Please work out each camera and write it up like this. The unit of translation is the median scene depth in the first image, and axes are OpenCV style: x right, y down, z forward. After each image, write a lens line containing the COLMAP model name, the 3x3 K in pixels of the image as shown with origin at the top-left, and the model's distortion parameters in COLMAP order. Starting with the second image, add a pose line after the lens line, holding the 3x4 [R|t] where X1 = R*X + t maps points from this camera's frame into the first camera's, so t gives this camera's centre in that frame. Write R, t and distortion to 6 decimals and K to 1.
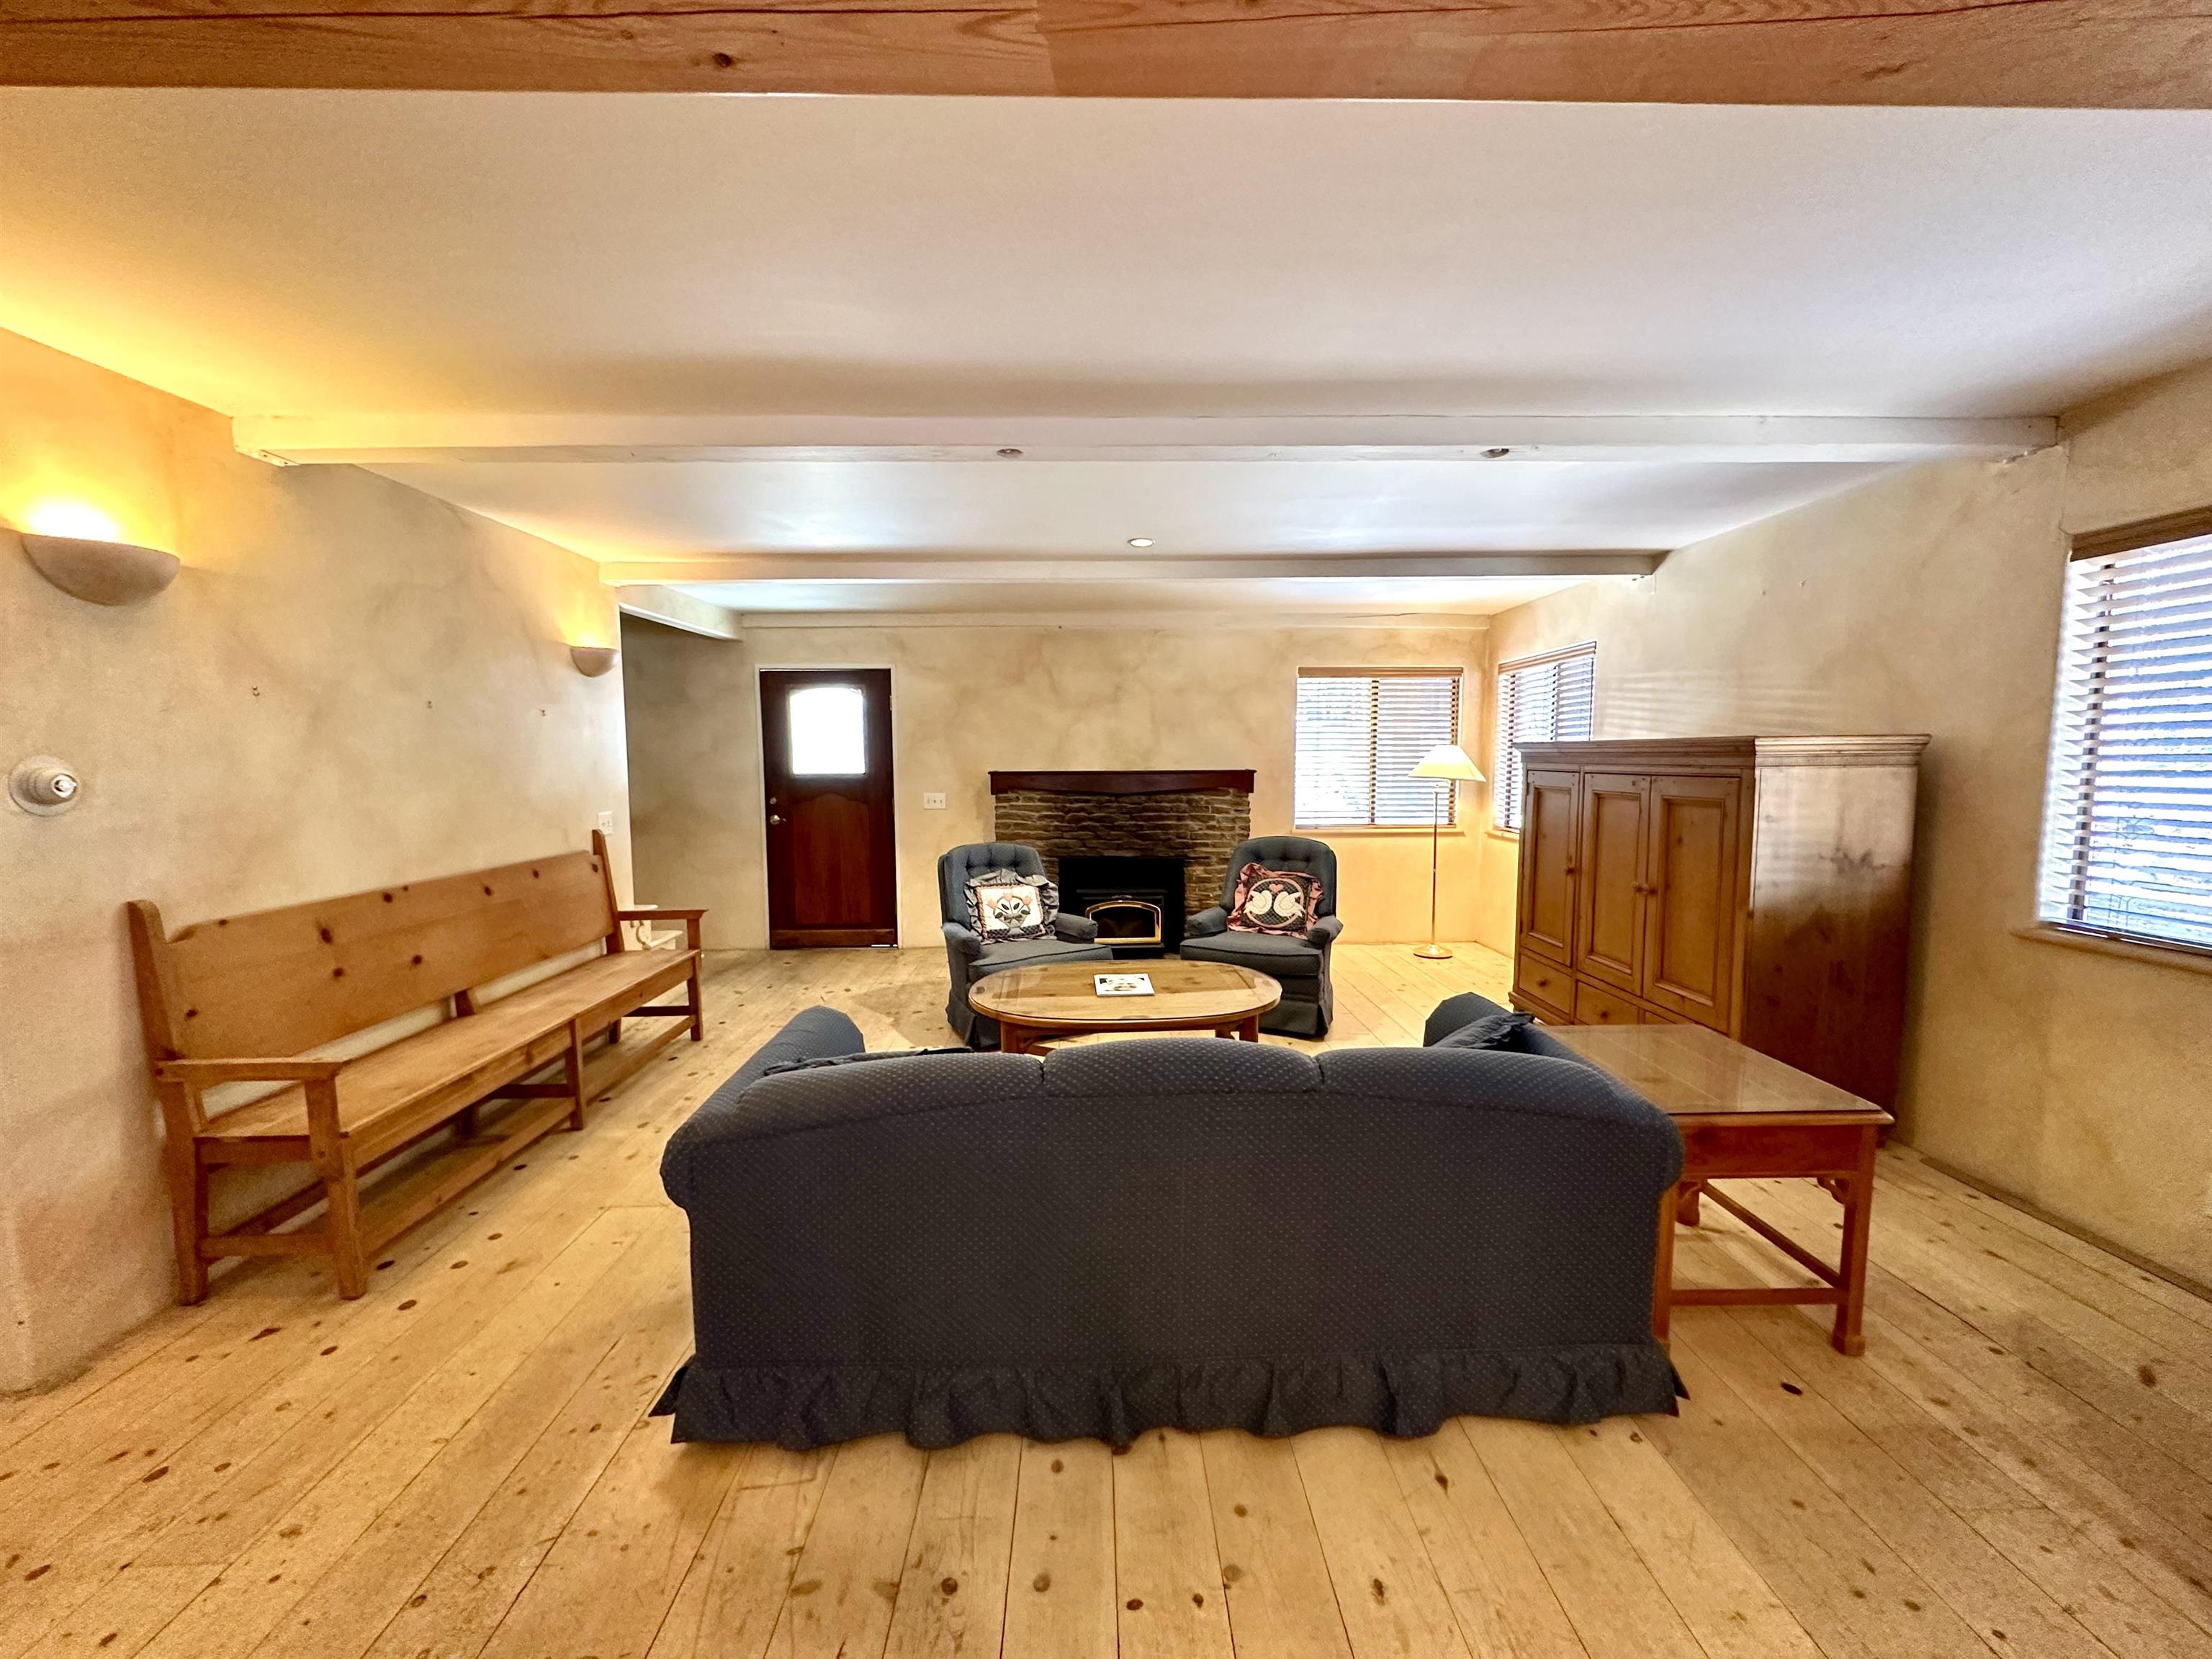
lens RADIAL K [[880.4, 0, 1107.8], [0, 880.4, 830.6], [0, 0, 1]] dist [-0.003791, 0.000963]
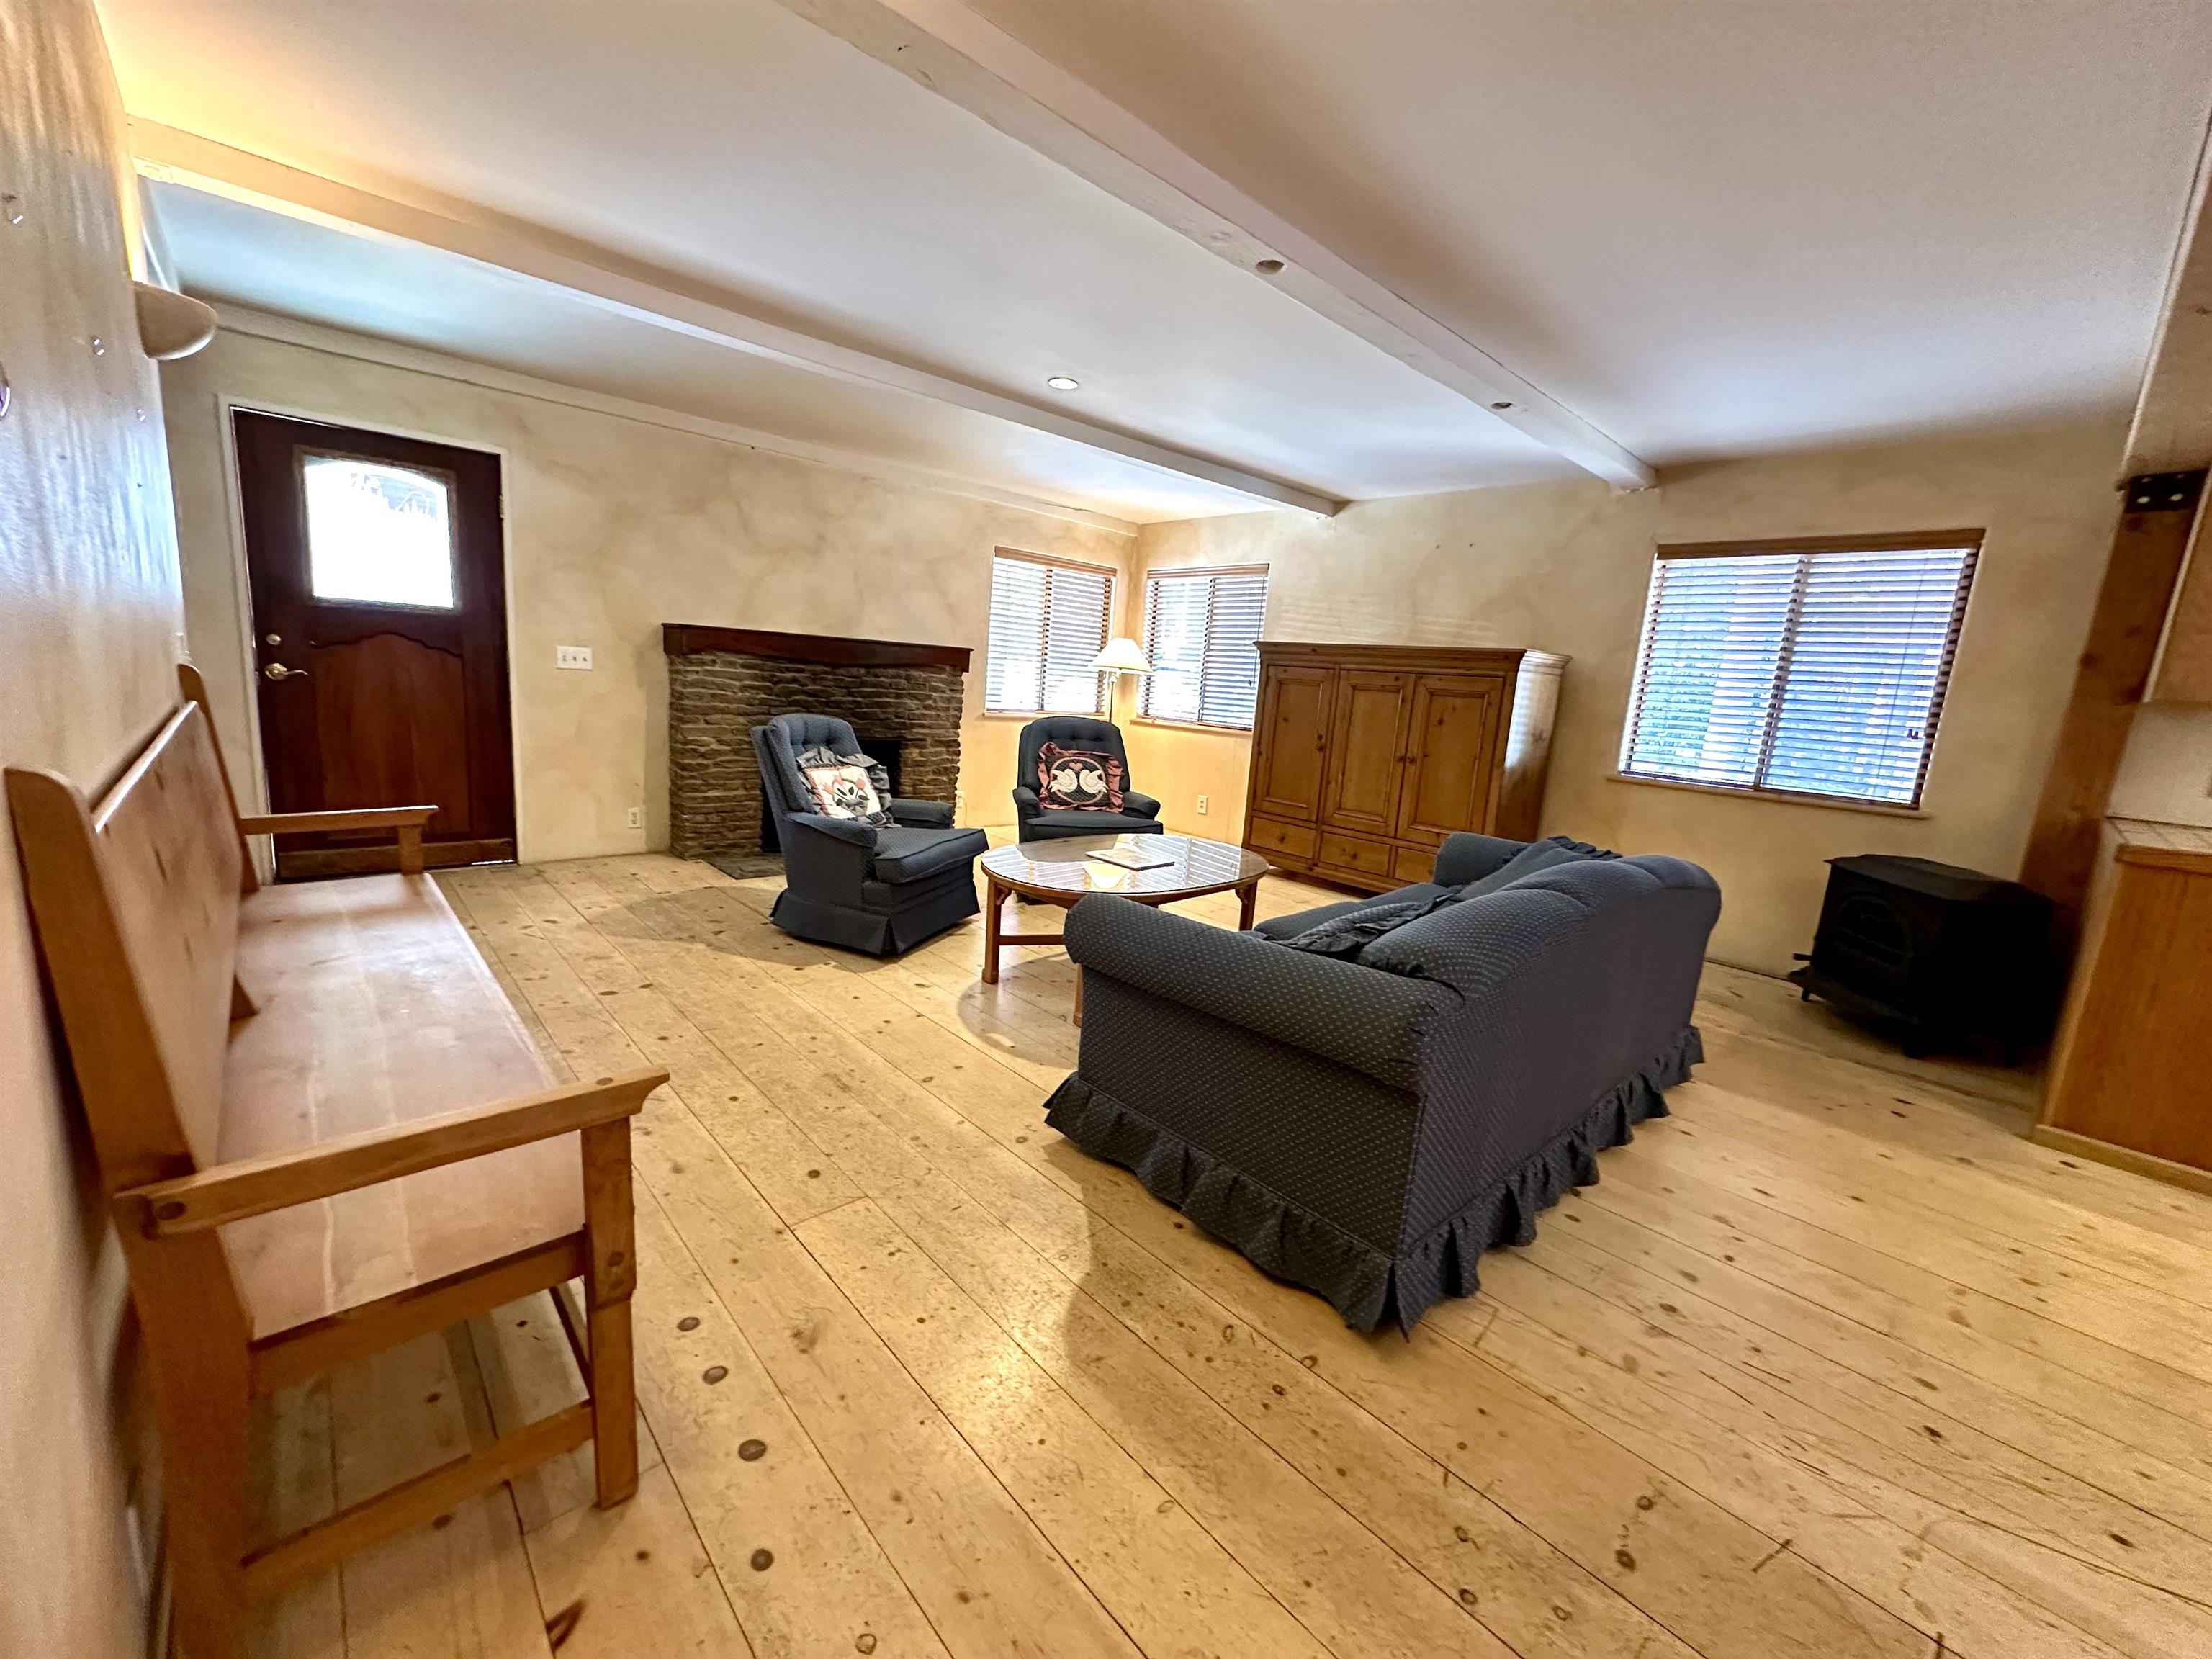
lens RADIAL K [[880.4, 0, 1108.3], [0, 880.4, 829.3], [0, 0, 1]] dist [-0.003791, 0.000963]
pose [[0.745959, -0.058821, 0.663389, -0.558484], [-0.017347, 0.994038, 0.107645, 0.032420], [-0.665766, -0.091806, 0.740491, 0.249673]]
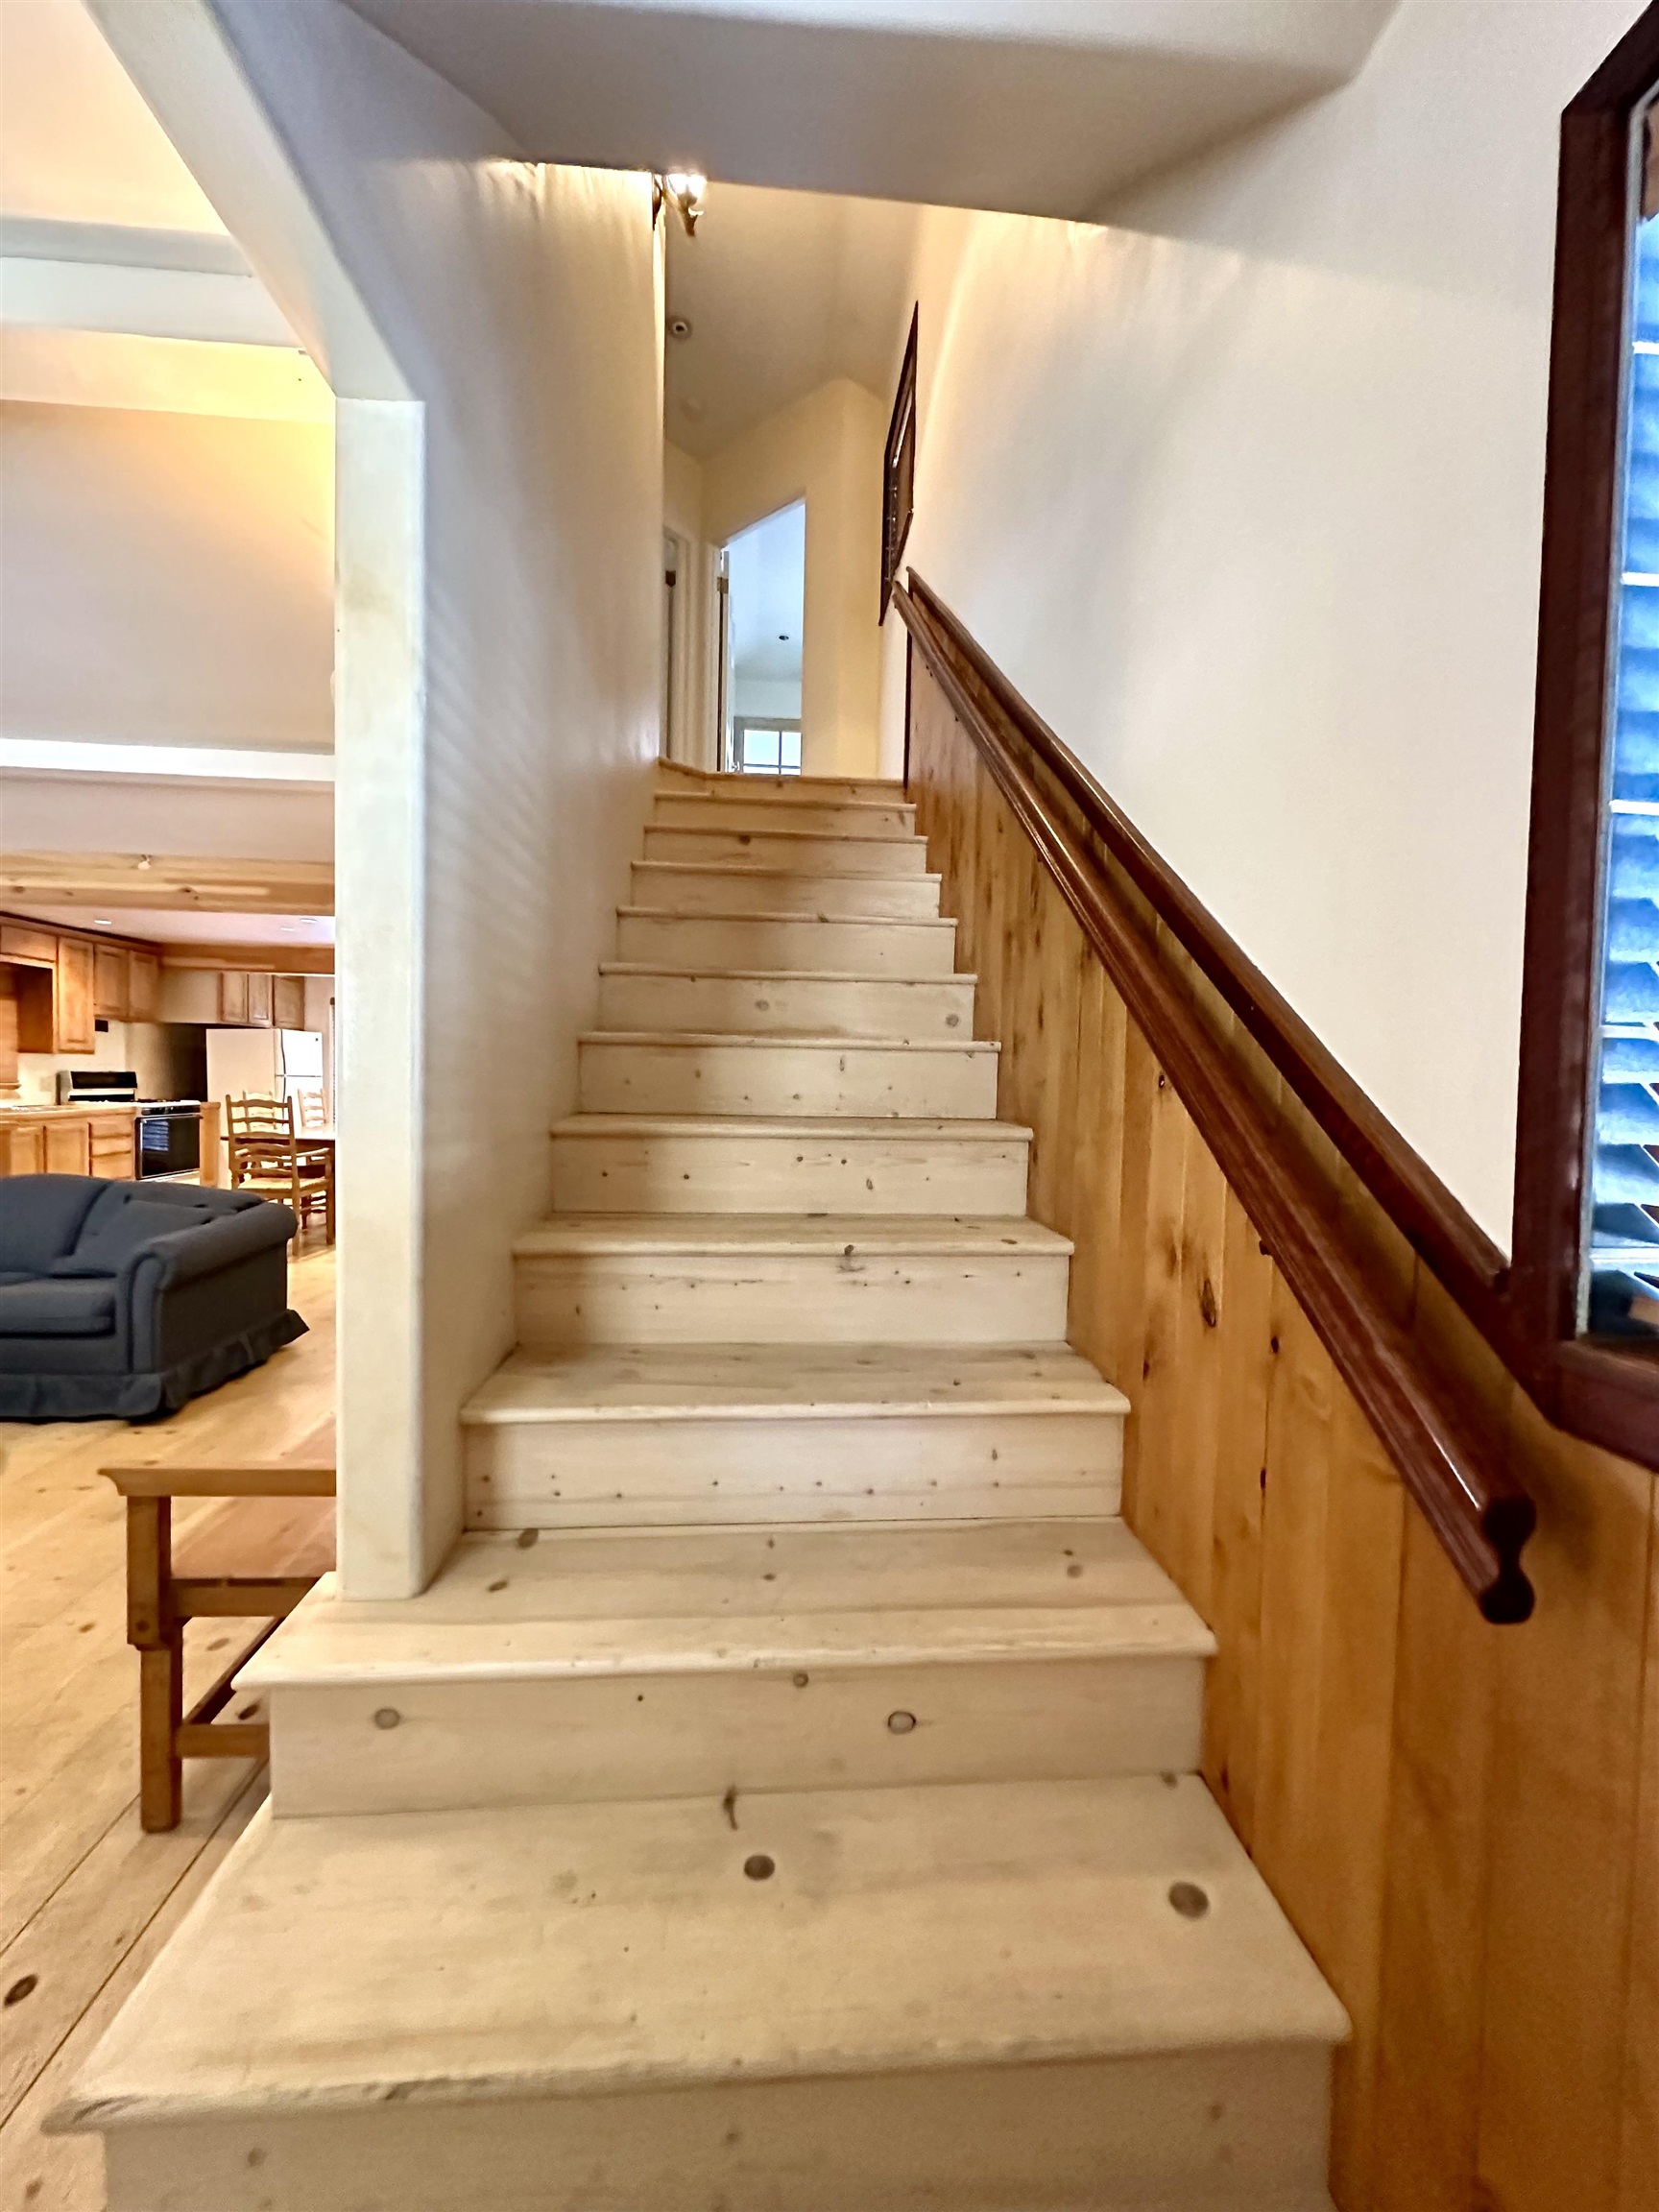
lens RADIAL K [[880.4, 0, 828.9], [0, 880.4, 1102.5], [0, 0, 1]] dist [-0.003791, 0.000963]
pose [[-0.998354, -0.014642, -0.055457, -0.772054], [-0.021389, 0.992164, 0.123100, -0.106201], [0.053220, 0.124084, -0.990843, 1.446315]]
